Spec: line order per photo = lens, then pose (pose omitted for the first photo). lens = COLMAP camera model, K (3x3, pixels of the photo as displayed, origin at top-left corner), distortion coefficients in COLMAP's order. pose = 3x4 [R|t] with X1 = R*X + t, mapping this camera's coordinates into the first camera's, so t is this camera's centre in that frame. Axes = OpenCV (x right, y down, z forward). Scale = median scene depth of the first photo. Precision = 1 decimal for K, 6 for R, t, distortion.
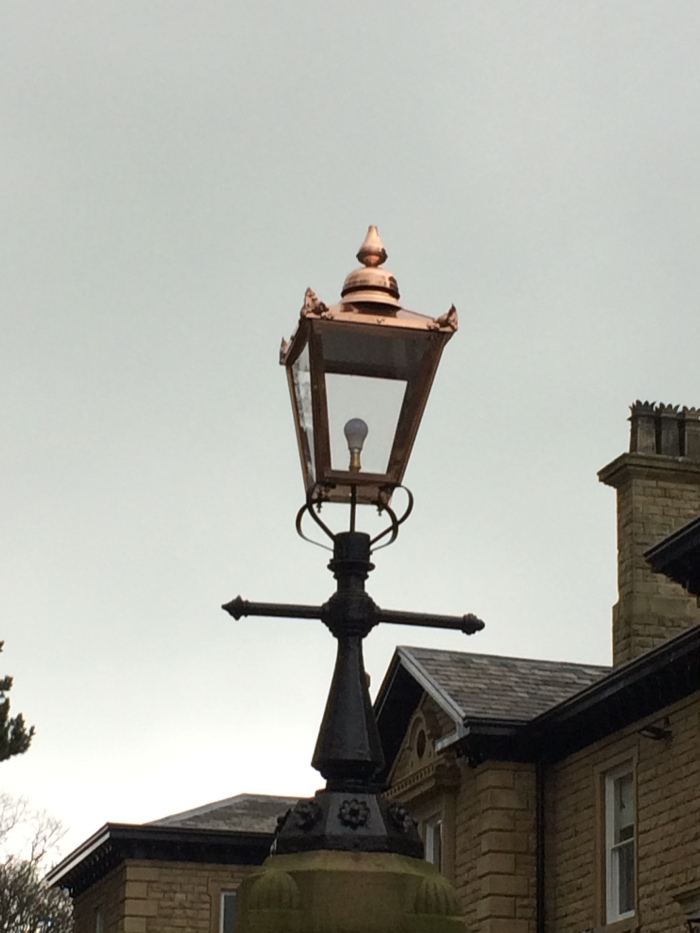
lens RADIAL K [[2616.0, 0, 350.0], [0, 2616.0, 466.5], [0, 0, 1]] dist [0.032610, 0.744016]
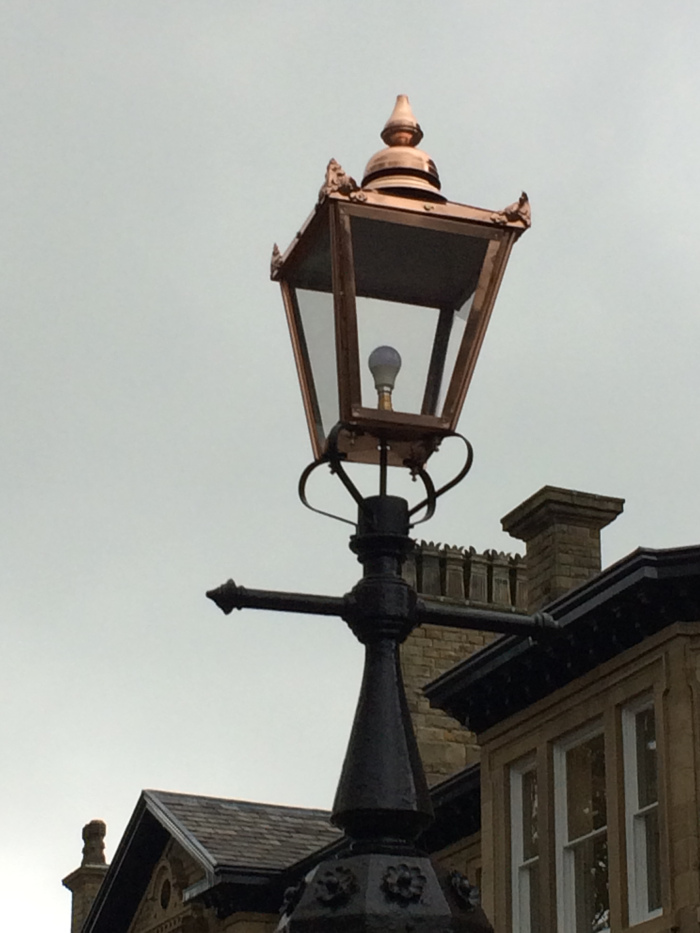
lens RADIAL K [[2616.0, 0, 350.0], [0, 2616.0, 466.5], [0, 0, 1]] dist [0.032610, 0.744016]
pose [[0.993829, 0.025548, 0.107943, -0.083813], [-0.018905, 0.997889, -0.062128, 0.059474], [-0.109303, 0.059704, 0.992214, 0.273961]]
